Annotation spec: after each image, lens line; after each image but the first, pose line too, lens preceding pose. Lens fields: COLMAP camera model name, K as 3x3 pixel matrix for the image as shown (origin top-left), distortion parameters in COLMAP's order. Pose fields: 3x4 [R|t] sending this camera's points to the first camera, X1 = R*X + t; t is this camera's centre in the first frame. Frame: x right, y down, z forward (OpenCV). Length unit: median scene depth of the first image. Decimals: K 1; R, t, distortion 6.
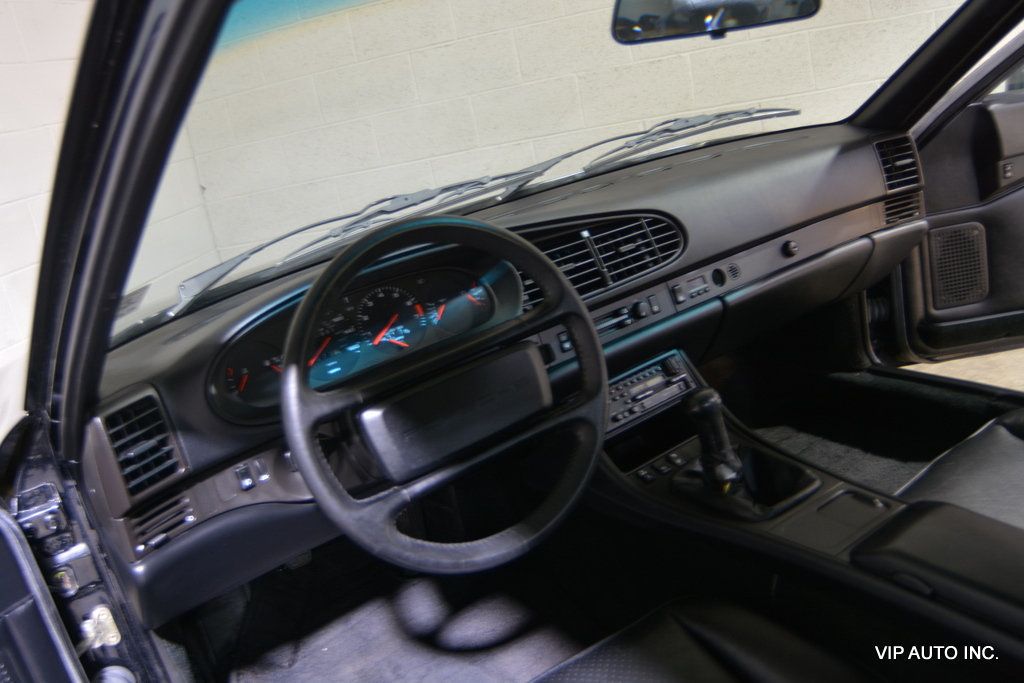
lens RADIAL K [[895.2, 0, 512.0], [0, 895.2, 341.5], [0, 0, 1]] dist [-0.009115, 0.001028]
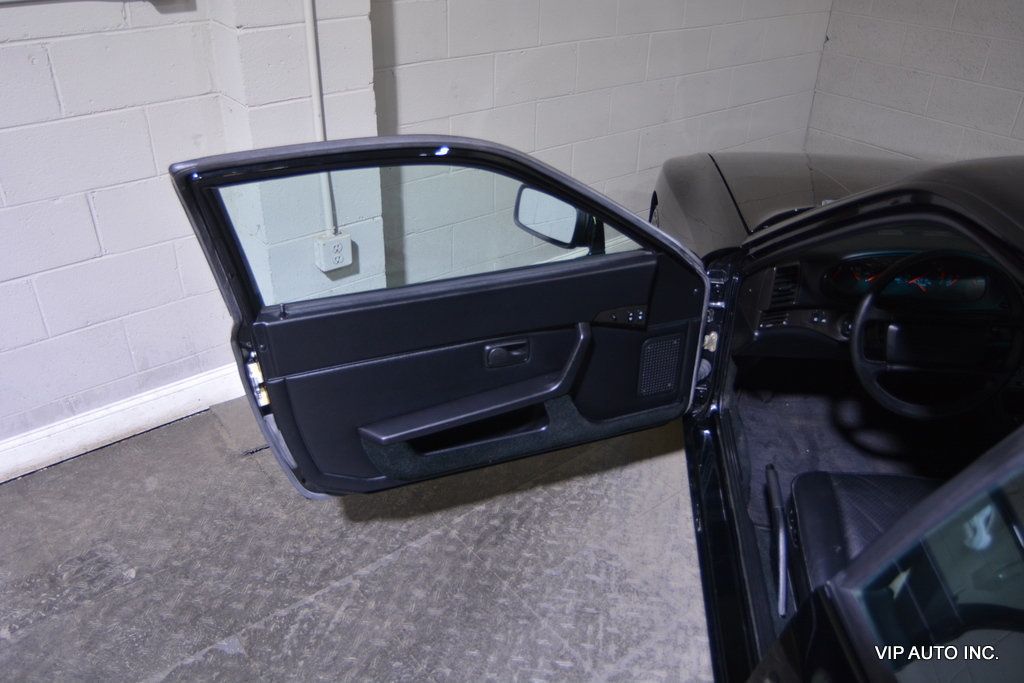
lens RADIAL K [[803.4, 0, 512.0], [0, 803.4, 341.5], [0, 0, 1]] dist [-0.051683, 0.000343]
pose [[0.760222, 0.493703, -0.422278, -0.025508], [-0.358986, 0.860982, 0.360332, -0.185034], [0.541471, -0.122341, 0.831770, -0.804149]]
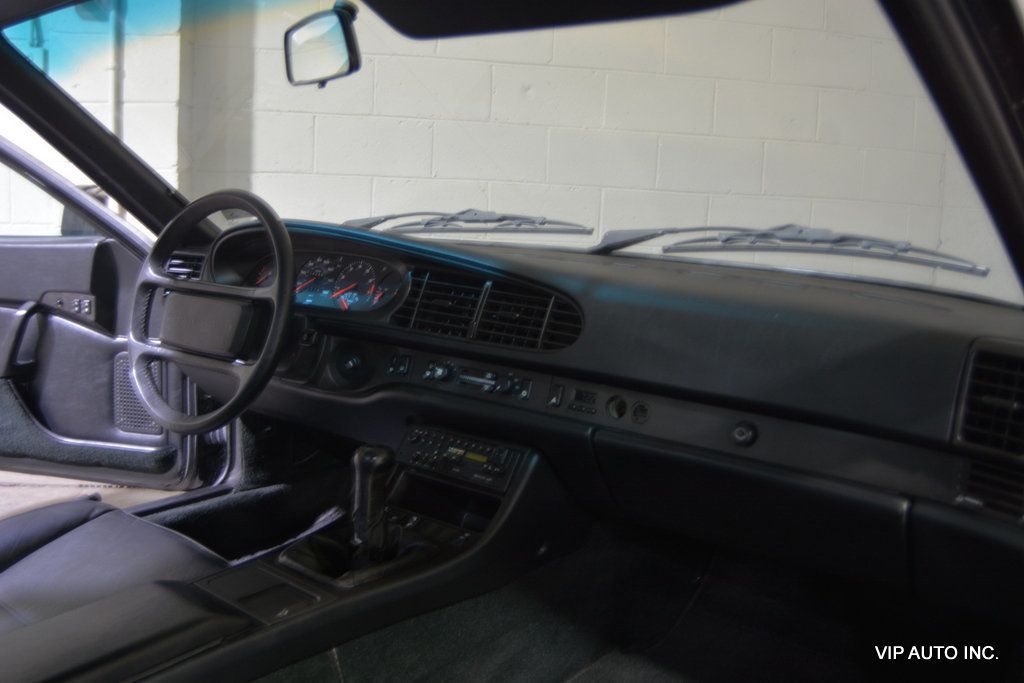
lens RADIAL K [[895.2, 0, 512.0], [0, 895.2, 341.5], [0, 0, 1]] dist [-0.009115, 0.001028]
pose [[0.265645, 0.338520, -0.902683, 1.115534], [-0.379027, 0.897598, 0.225072, -0.329295], [0.886438, 0.282352, 0.366750, 0.753299]]
